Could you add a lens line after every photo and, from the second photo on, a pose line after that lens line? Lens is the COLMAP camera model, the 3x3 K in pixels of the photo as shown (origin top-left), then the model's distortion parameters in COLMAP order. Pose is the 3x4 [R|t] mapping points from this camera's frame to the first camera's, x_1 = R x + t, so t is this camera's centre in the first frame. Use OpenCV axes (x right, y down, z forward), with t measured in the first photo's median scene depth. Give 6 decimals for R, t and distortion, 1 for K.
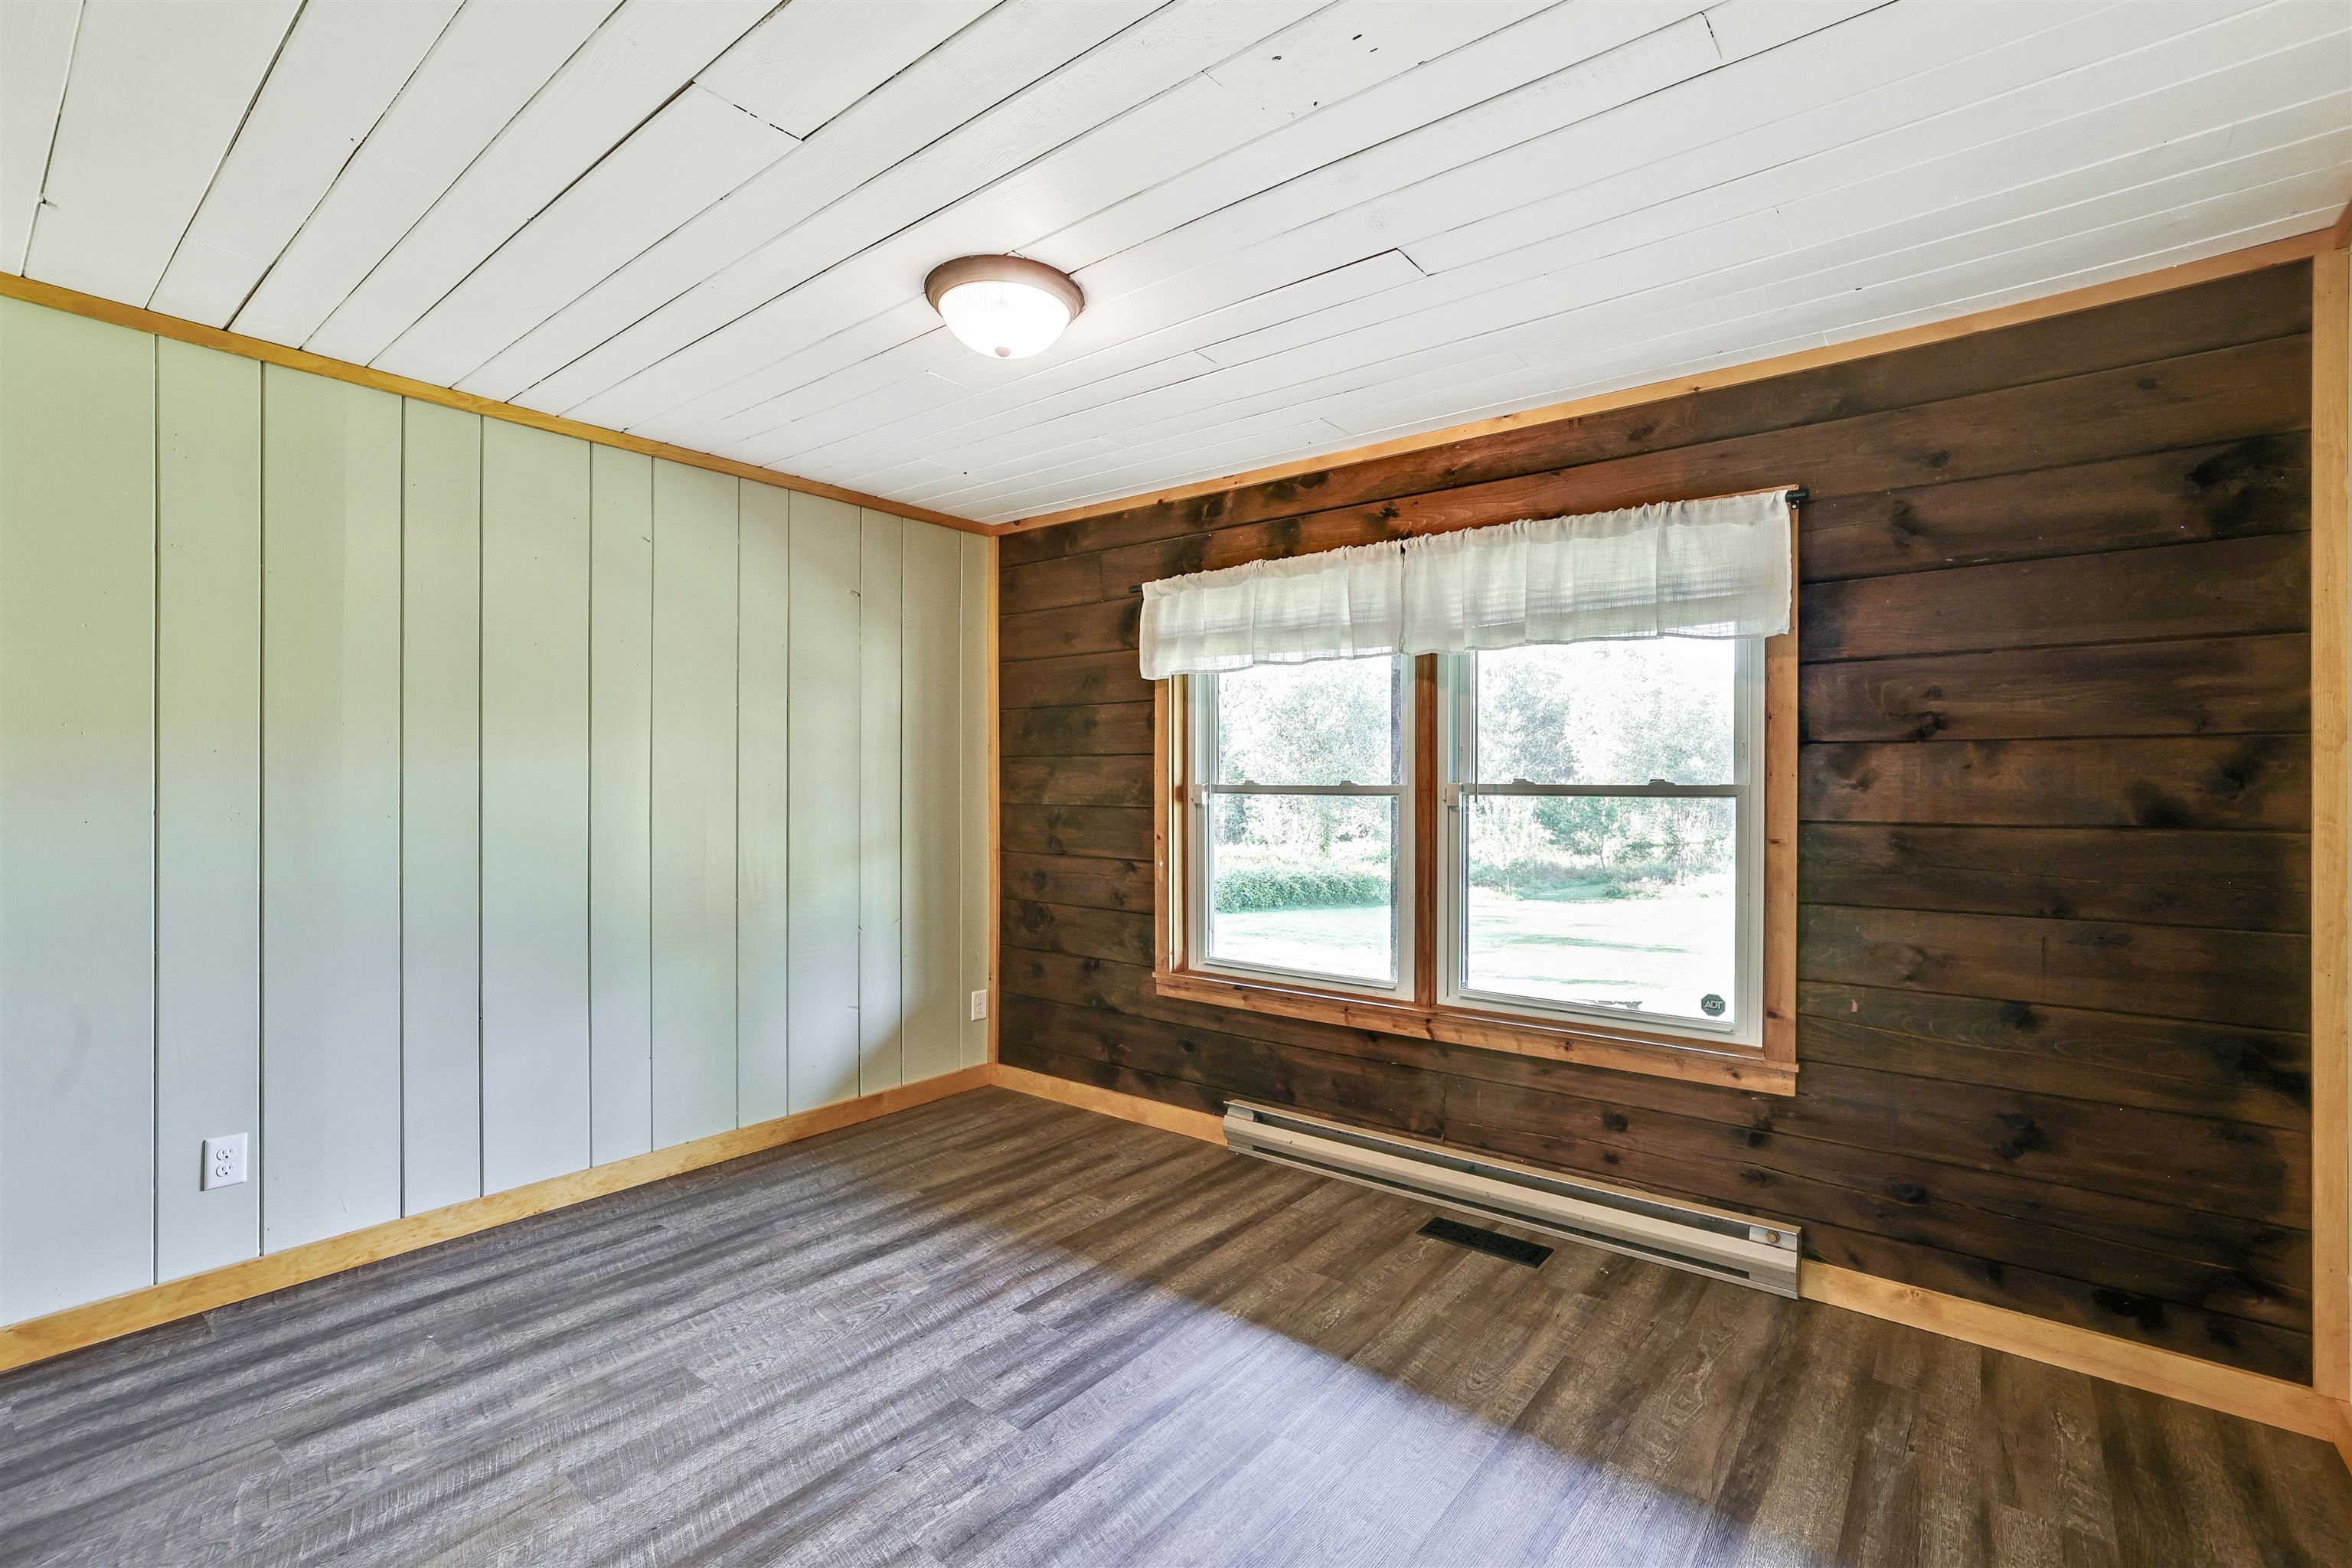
lens RADIAL K [[1026.7, 0, 1176.0], [0, 1026.7, 784.0], [0, 0, 1]] dist [-0.045850, 0.019718]
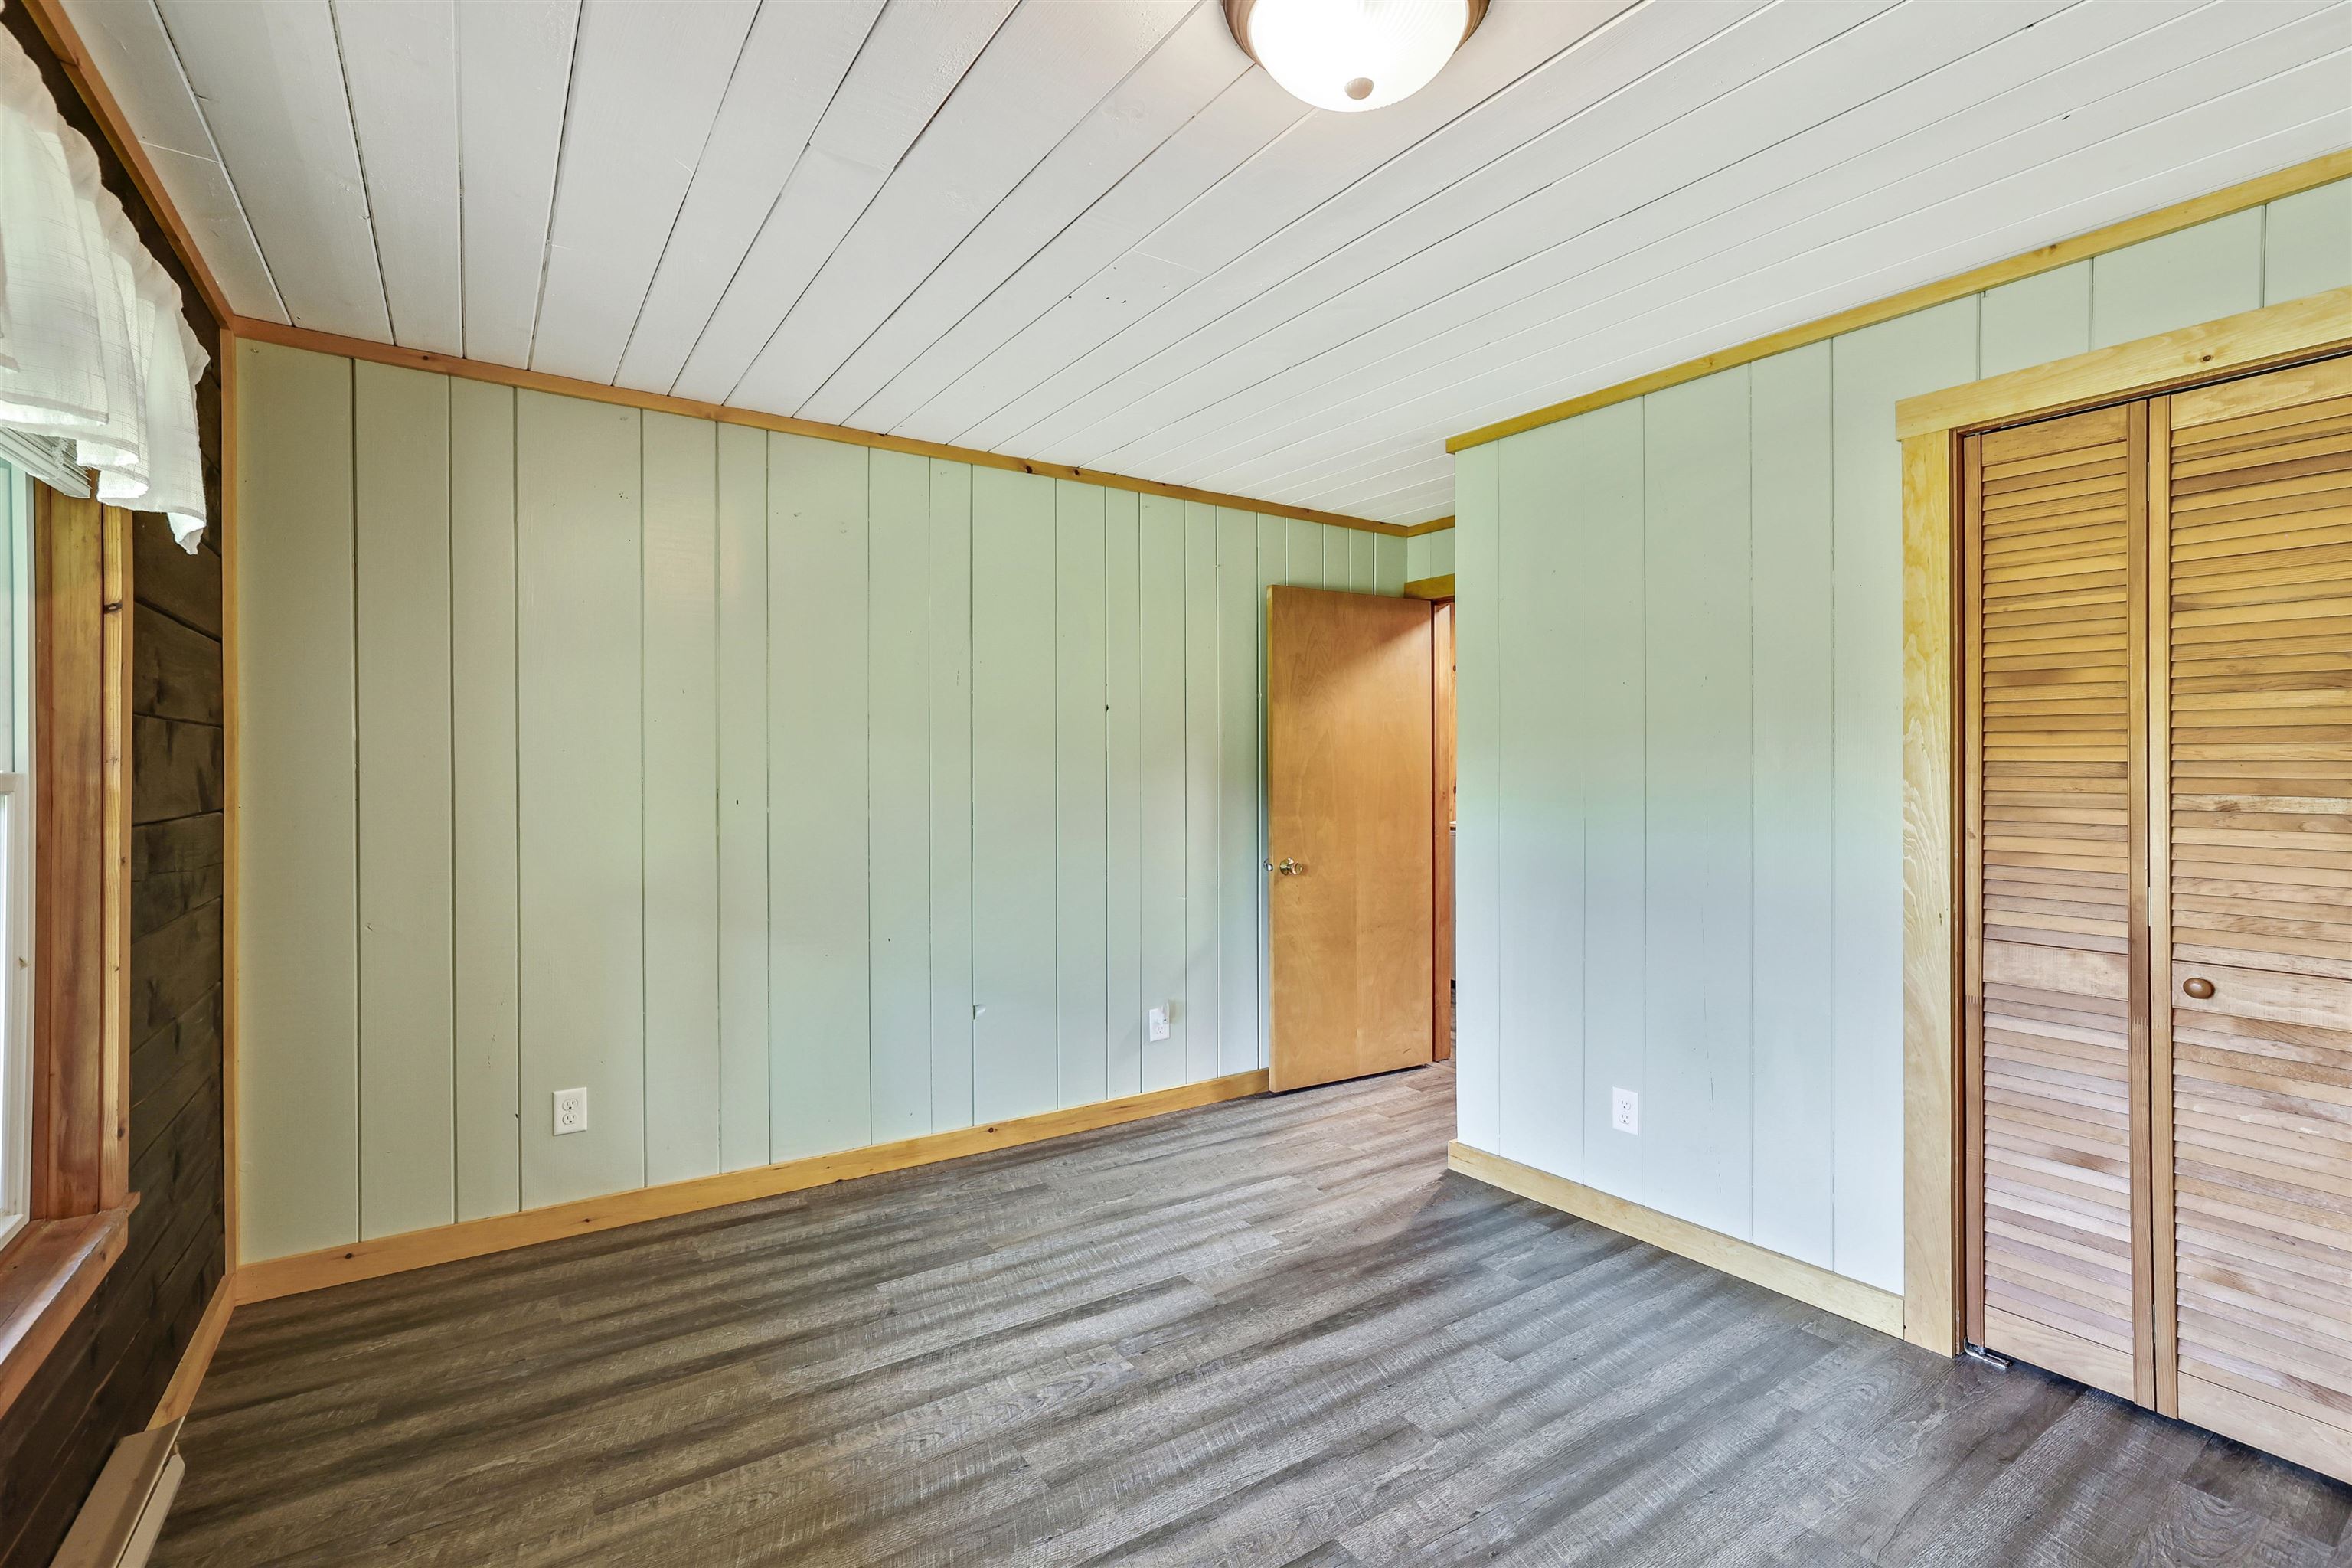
lens RADIAL K [[1026.7, 0, 1176.0], [0, 1026.7, 784.0], [0, 0, 1]] dist [-0.045850, 0.019718]
pose [[-0.944633, -0.001484, 0.328126, -0.318582], [0.001438, 0.999961, 0.008663, 0.033133], [-0.328126, 0.008655, -0.944594, 1.937880]]
